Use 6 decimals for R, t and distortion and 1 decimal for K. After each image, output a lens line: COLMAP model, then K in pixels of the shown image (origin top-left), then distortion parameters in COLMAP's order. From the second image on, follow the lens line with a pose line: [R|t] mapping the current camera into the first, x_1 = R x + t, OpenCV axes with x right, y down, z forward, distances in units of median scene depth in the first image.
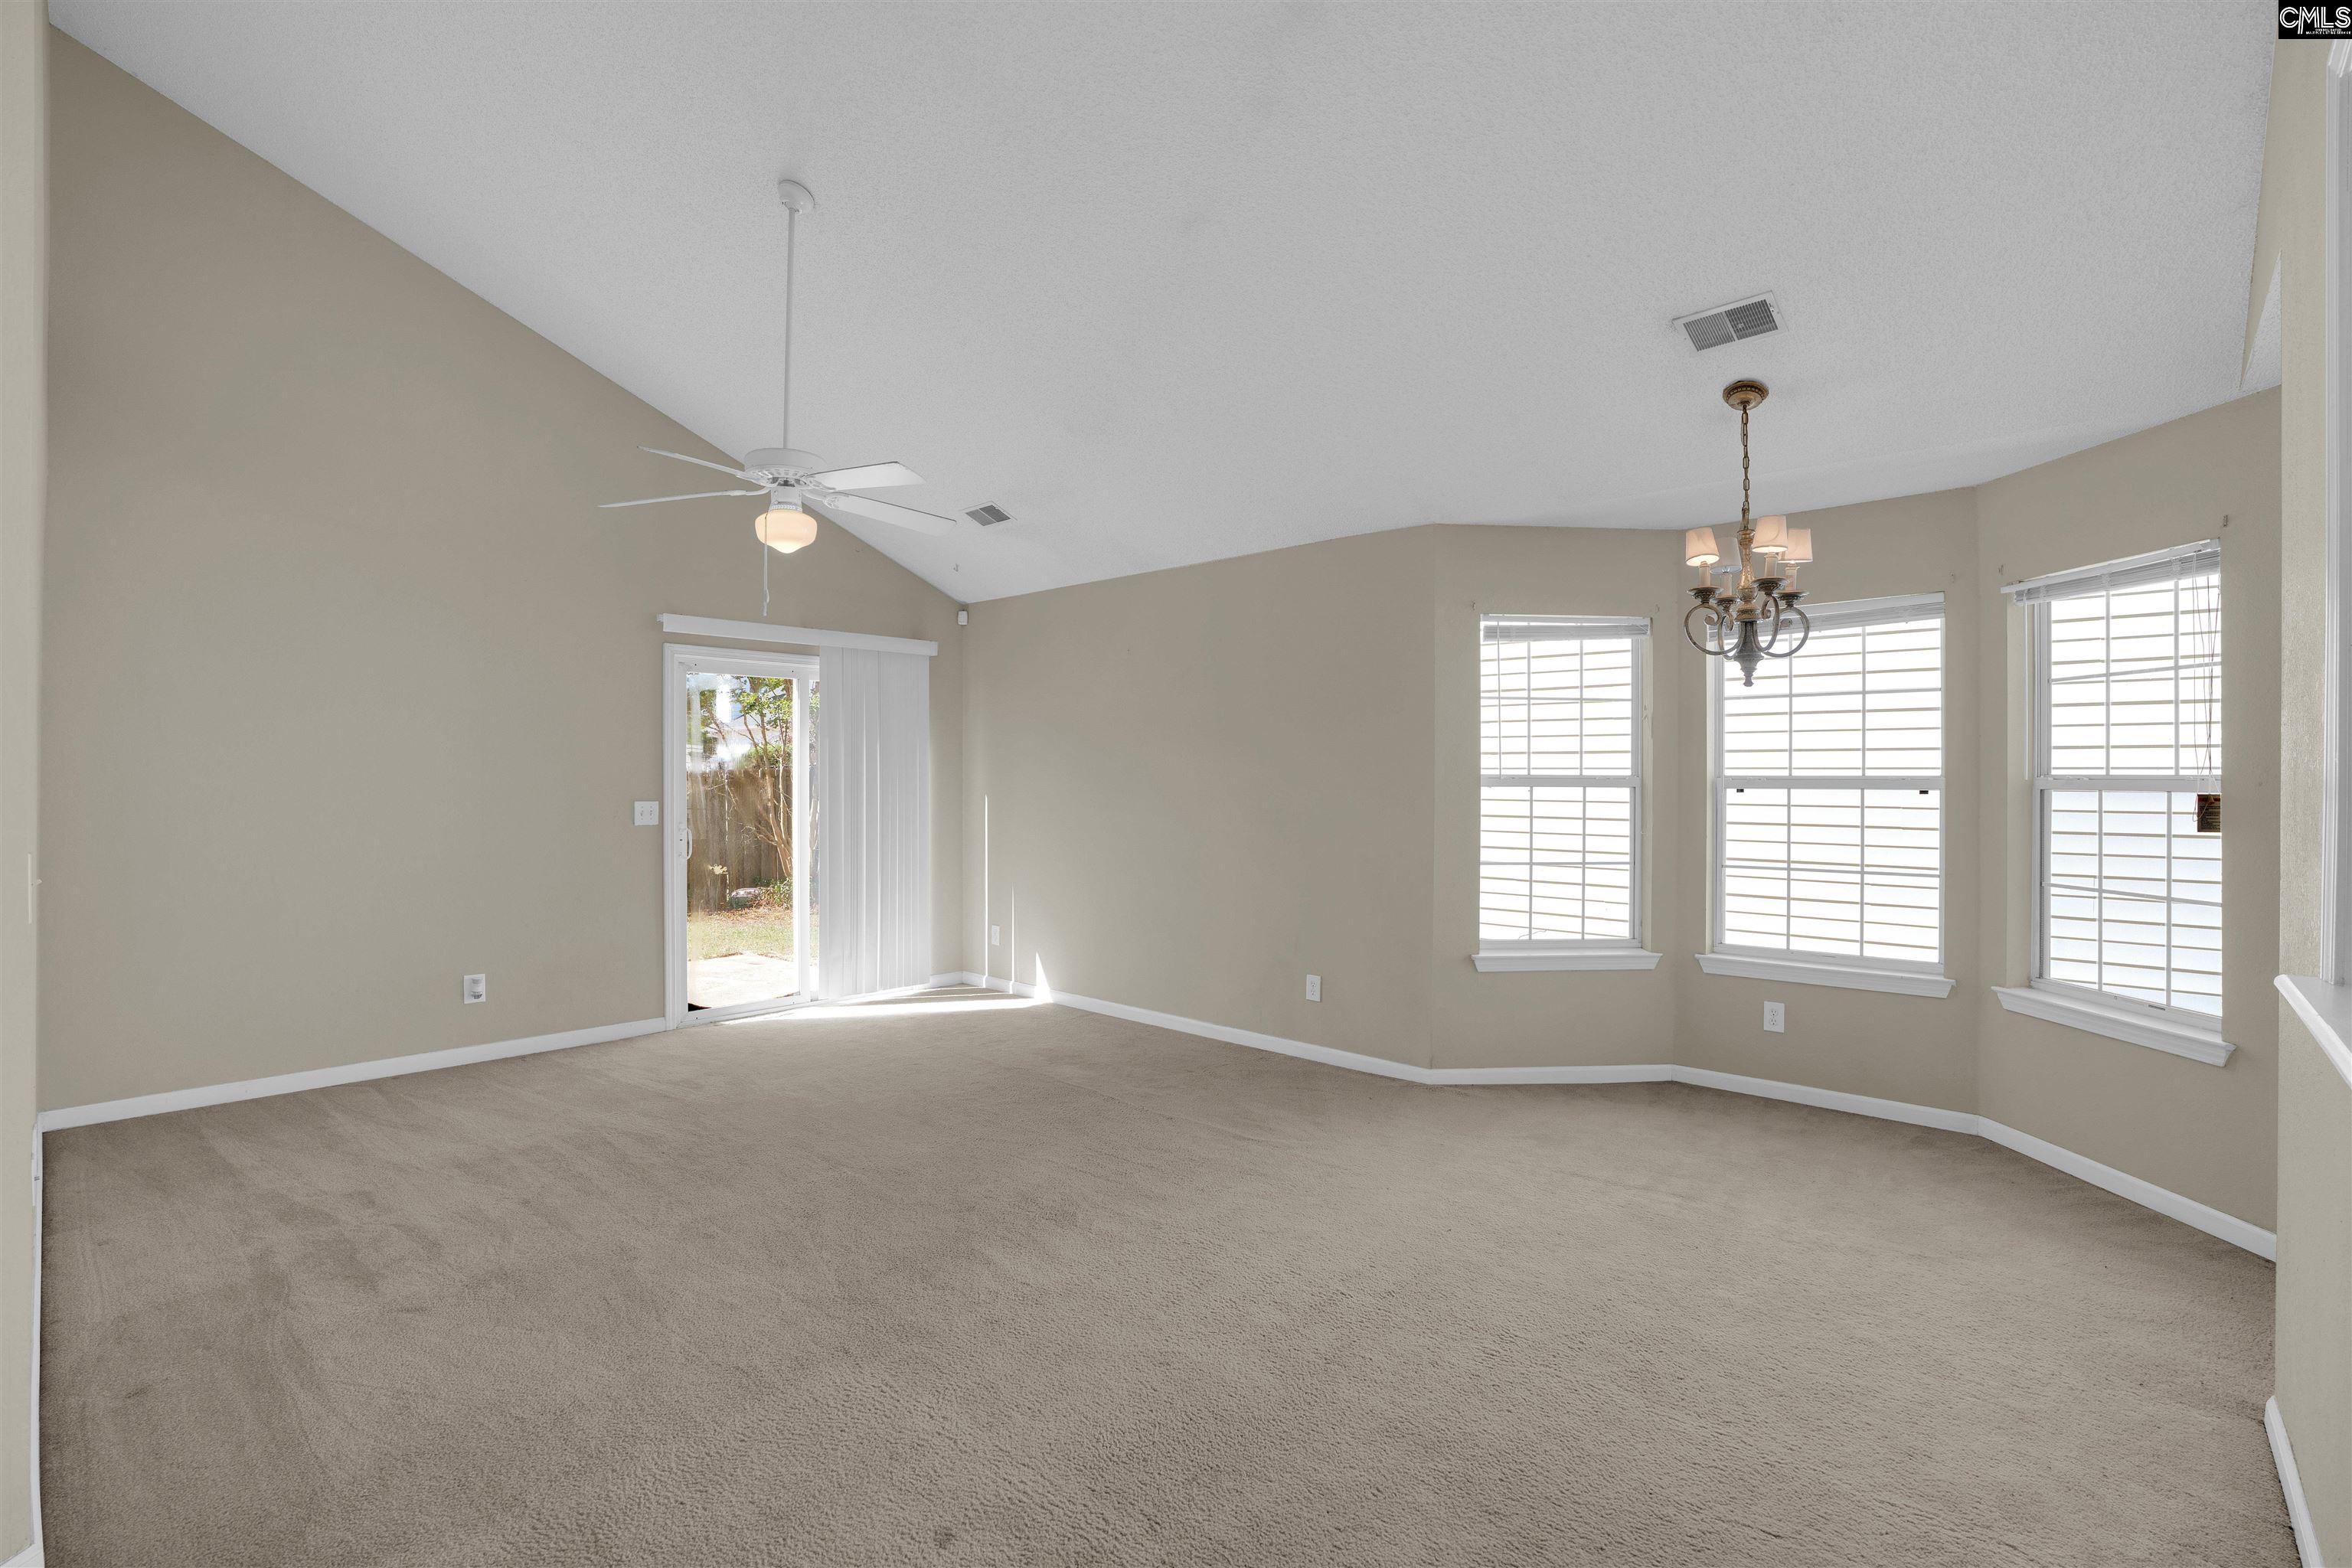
lens RADIAL K [[1074.9, 0, 1183.9], [0, 1074.9, 796.7], [0, 0, 1]] dist [-0.055814, 0.015595]
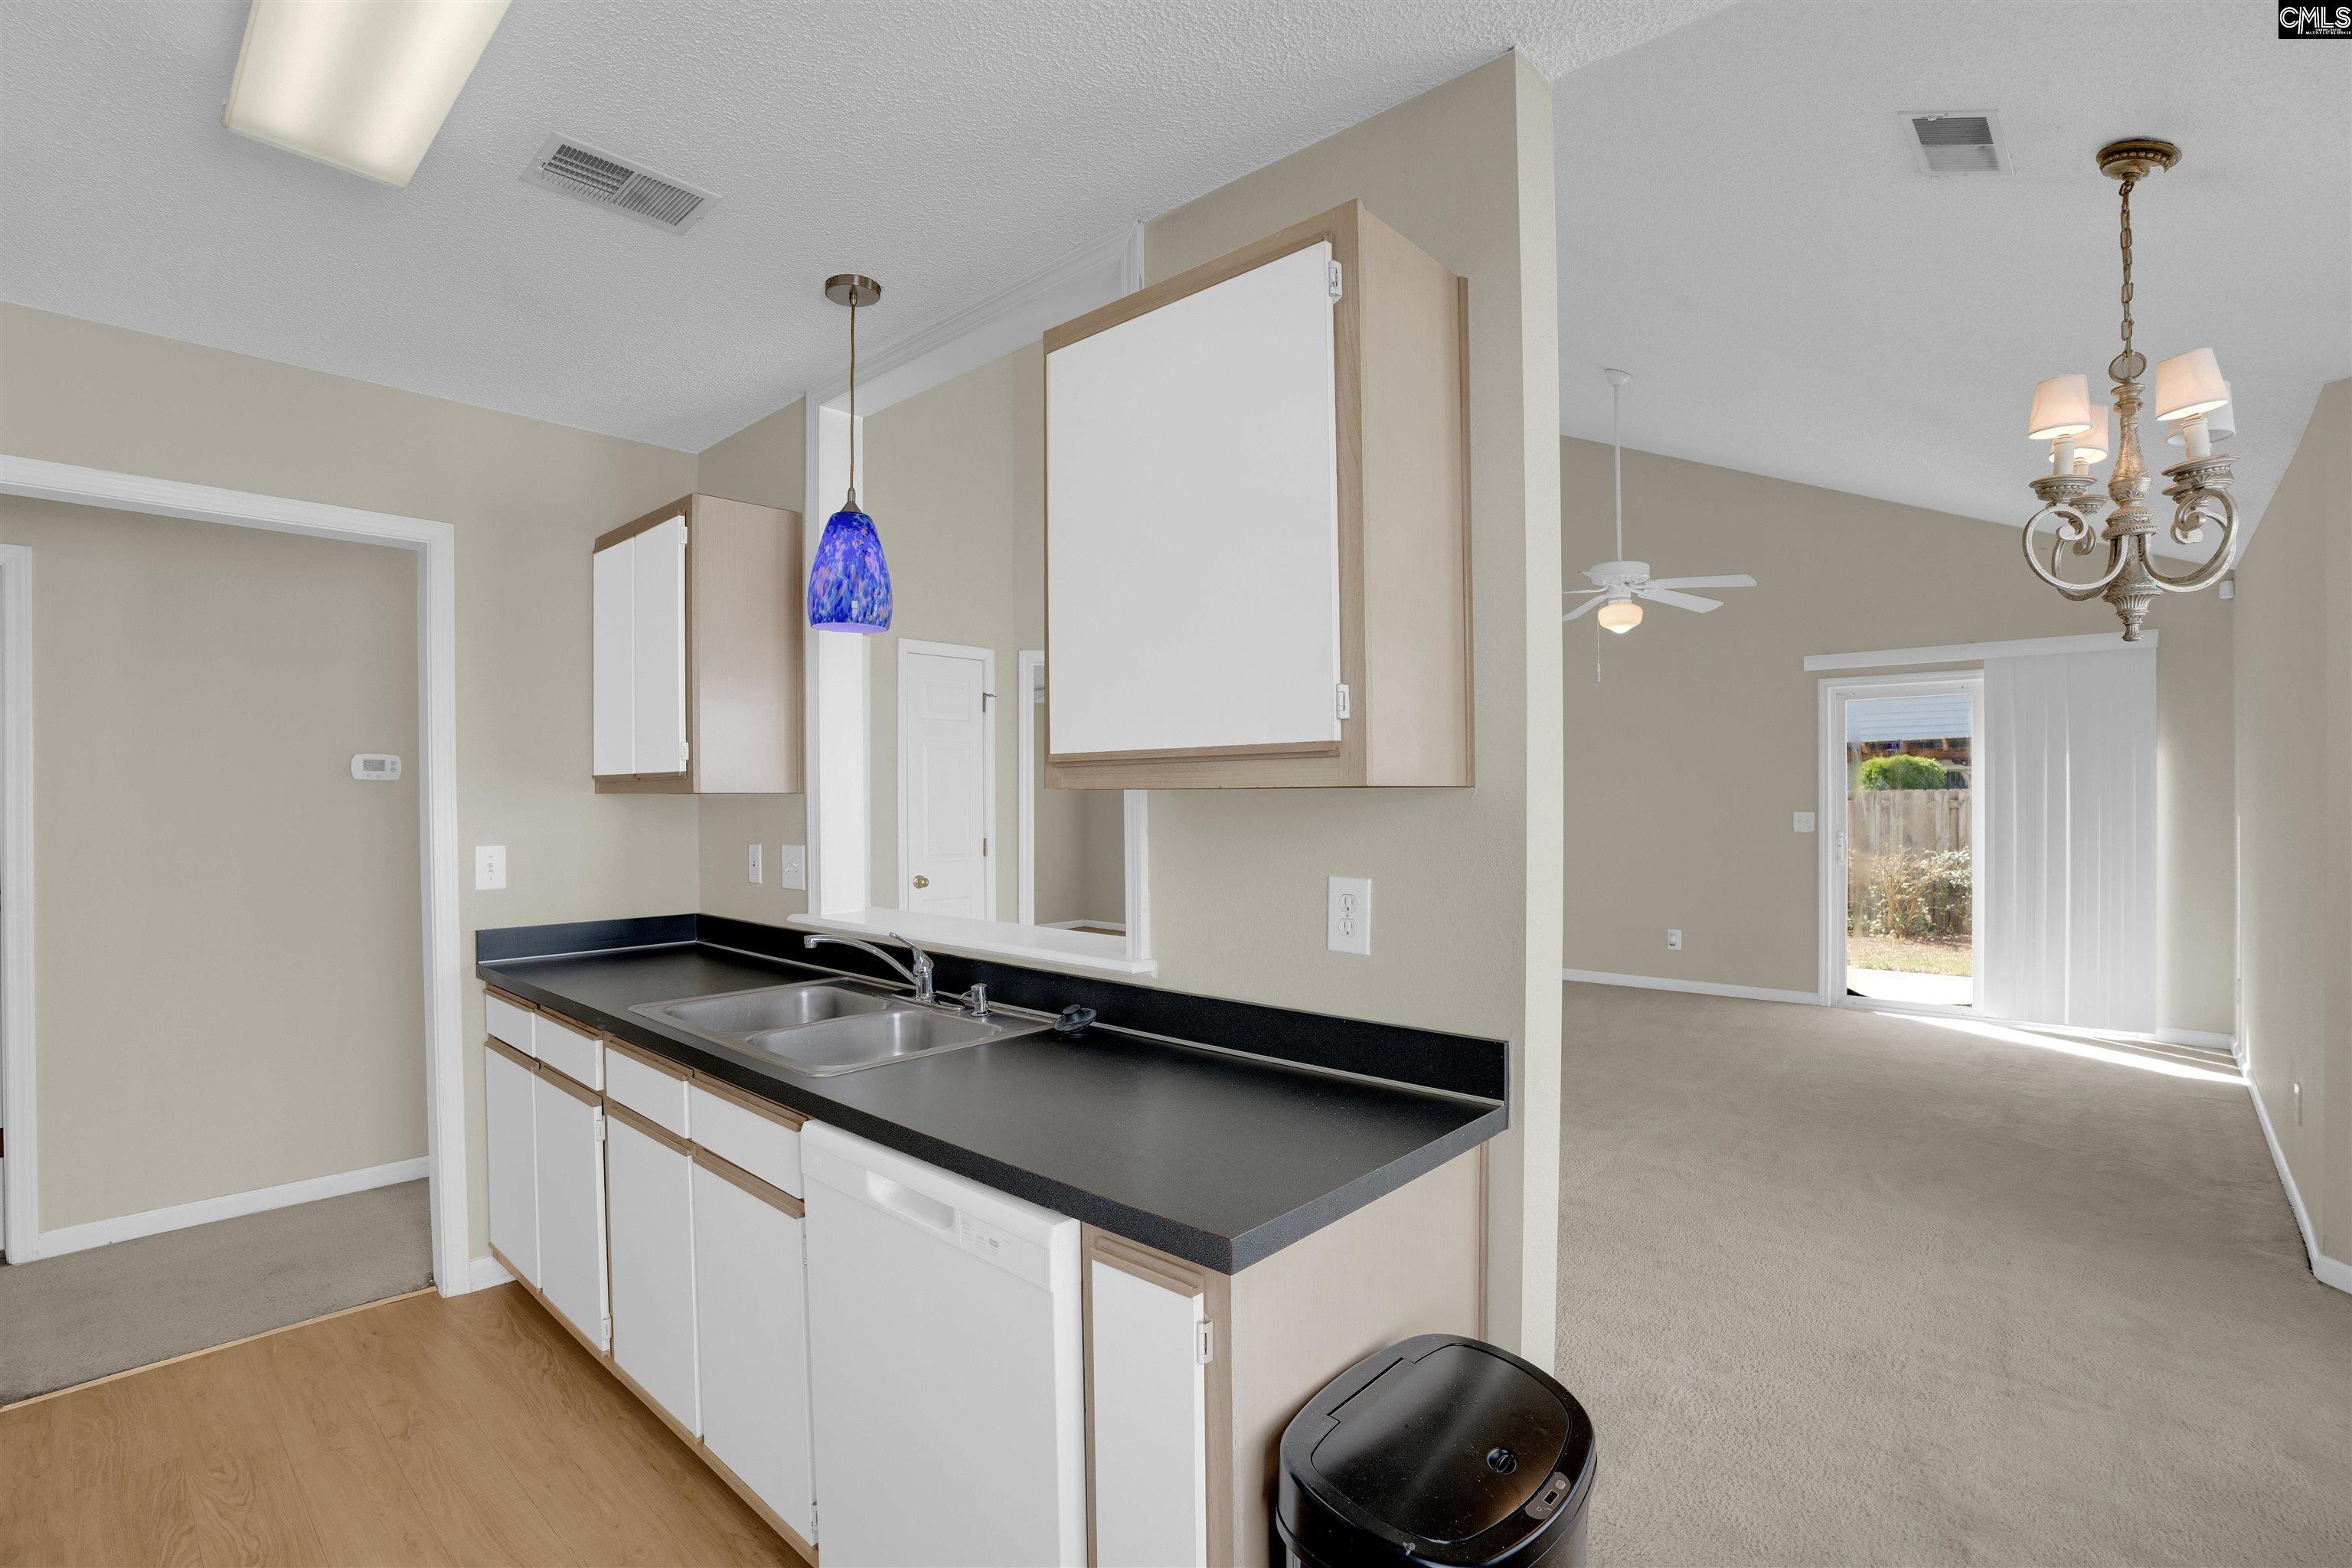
lens RADIAL K [[1074.9, 0, 1167.6], [0, 1074.9, 797.0], [0, 0, 1]] dist [-0.055814, 0.015595]
pose [[-0.011076, 0.000385, -0.999939, 0.694510], [-0.015028, 0.999887, 0.000552, -0.002369], [0.999826, 0.015033, -0.011069, 0.274099]]
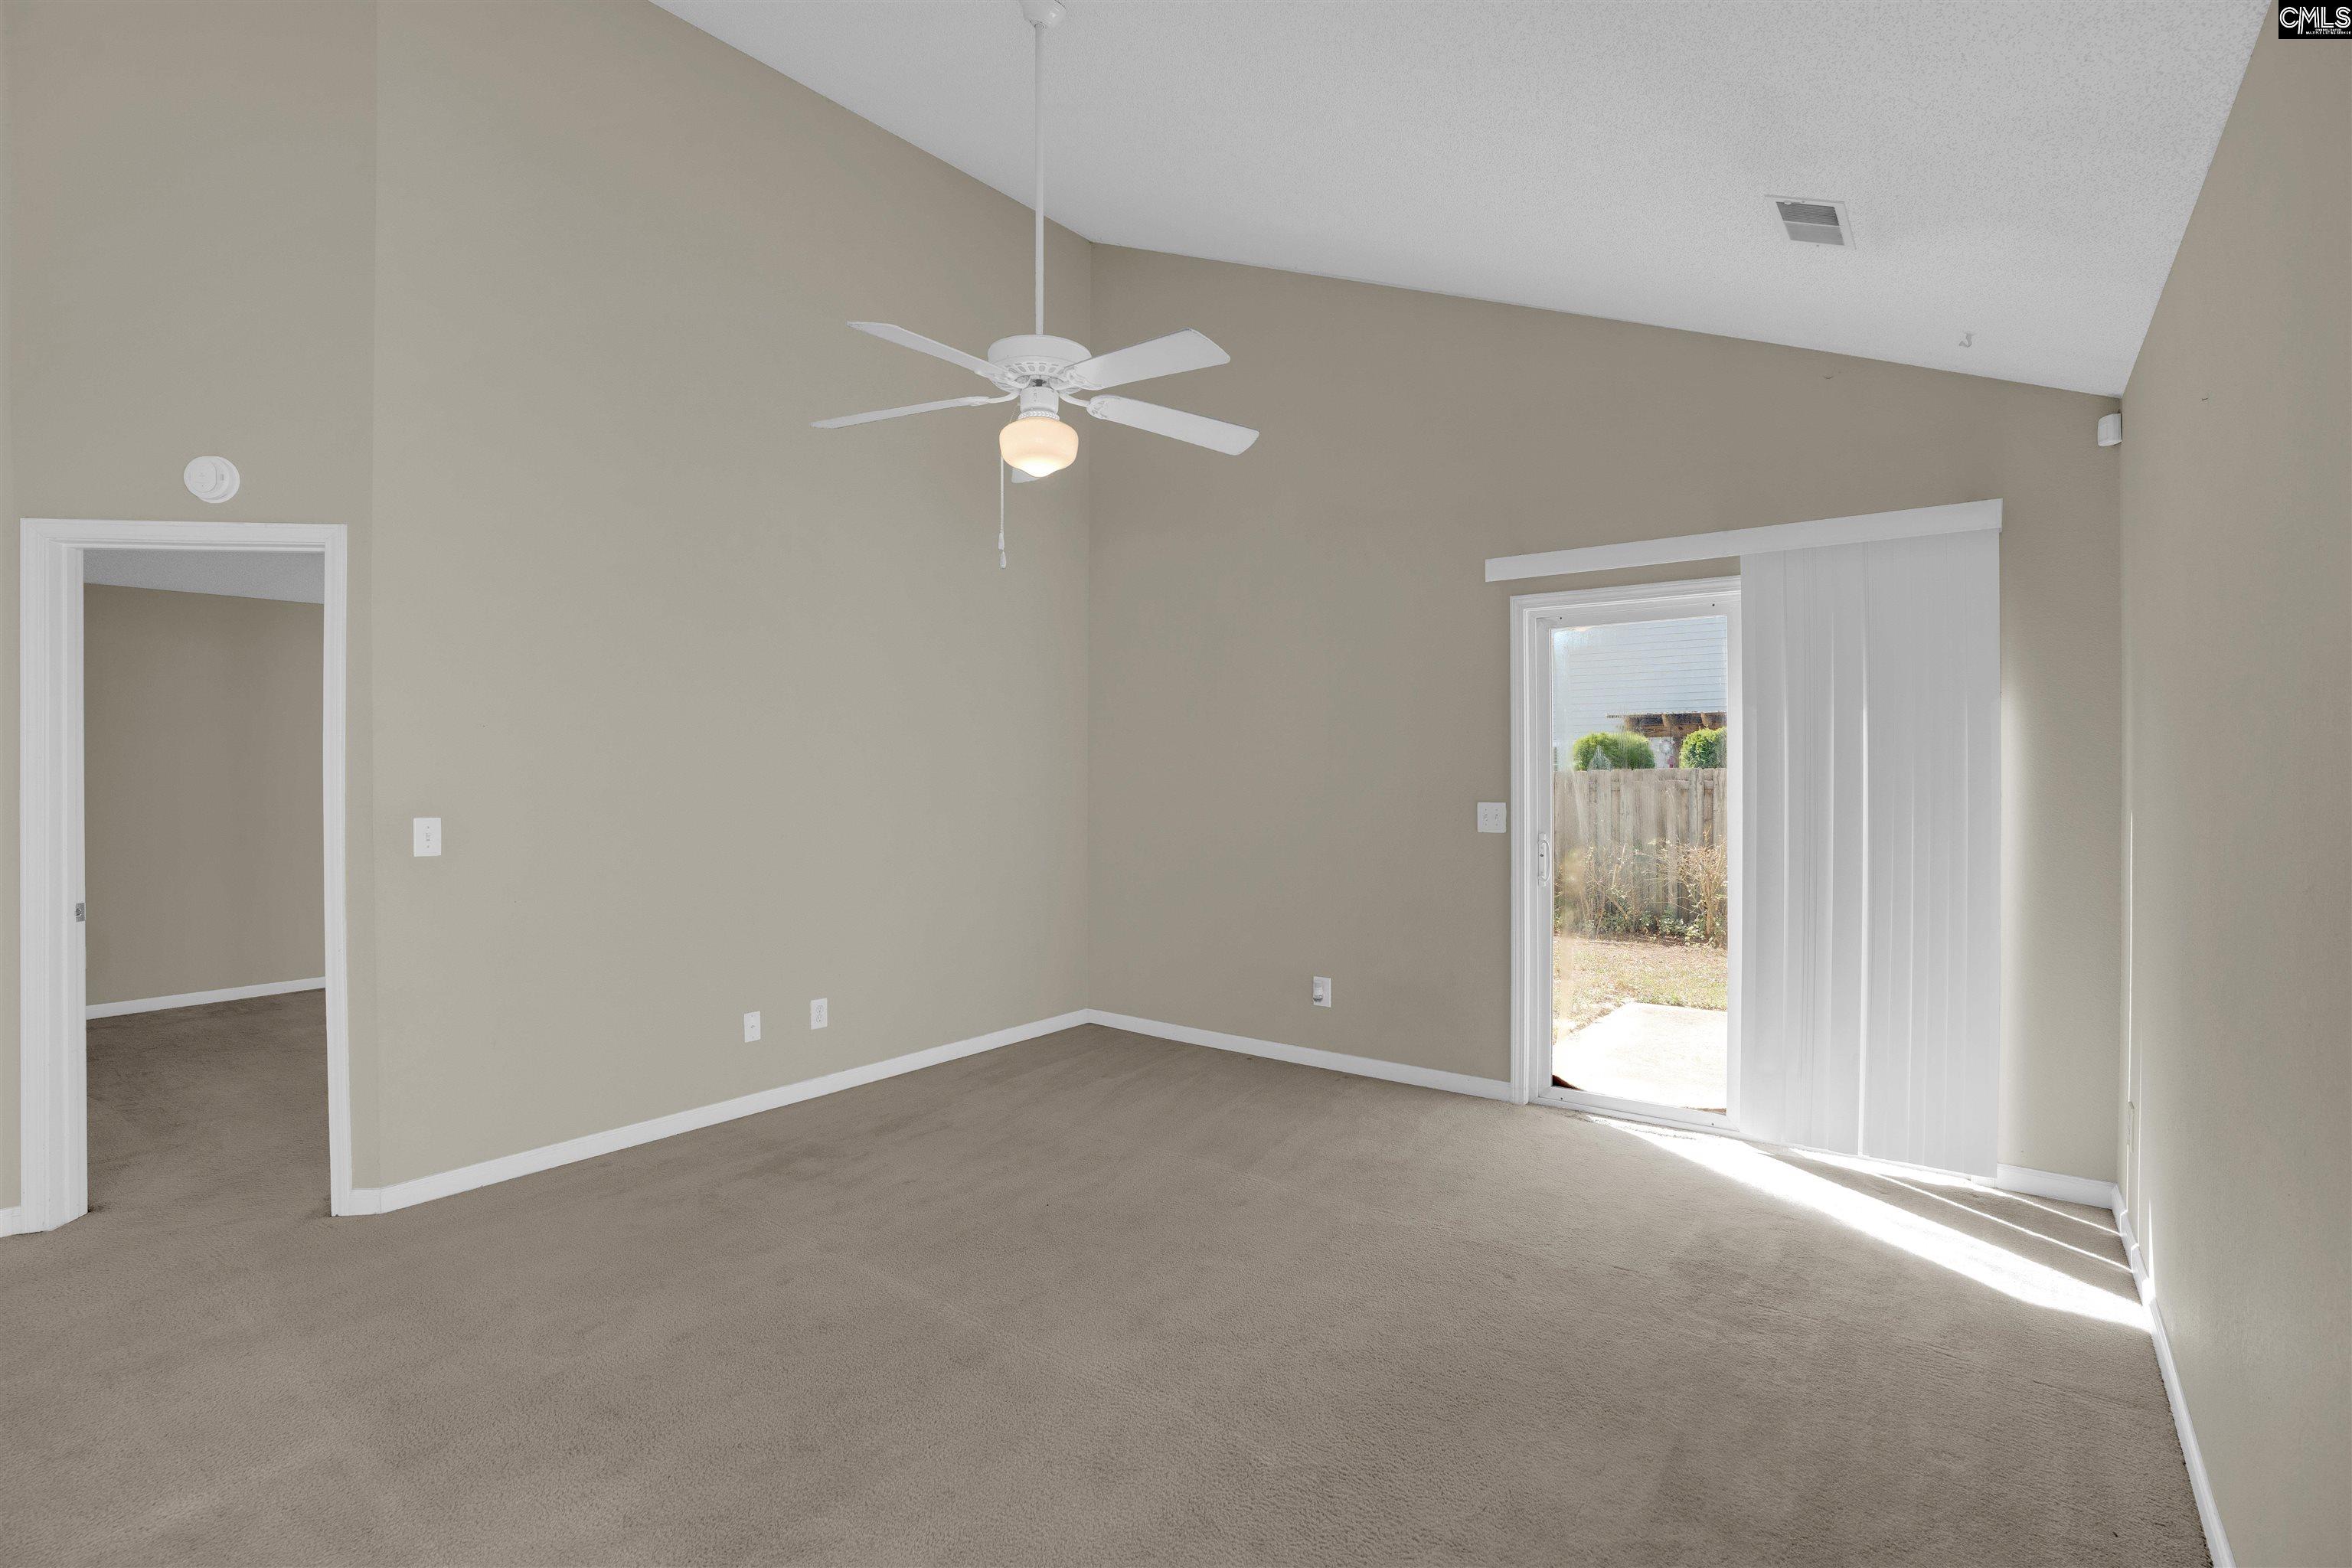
lens RADIAL K [[1074.9, 0, 1187.2], [0, 1074.9, 776.6], [0, 0, 1]] dist [-0.055814, 0.015595]
pose [[0.082546, 0.002835, -0.996583, 0.259174], [-0.016428, 0.999864, 0.001483, -0.011648], [0.996452, 0.016249, 0.082582, 0.689115]]
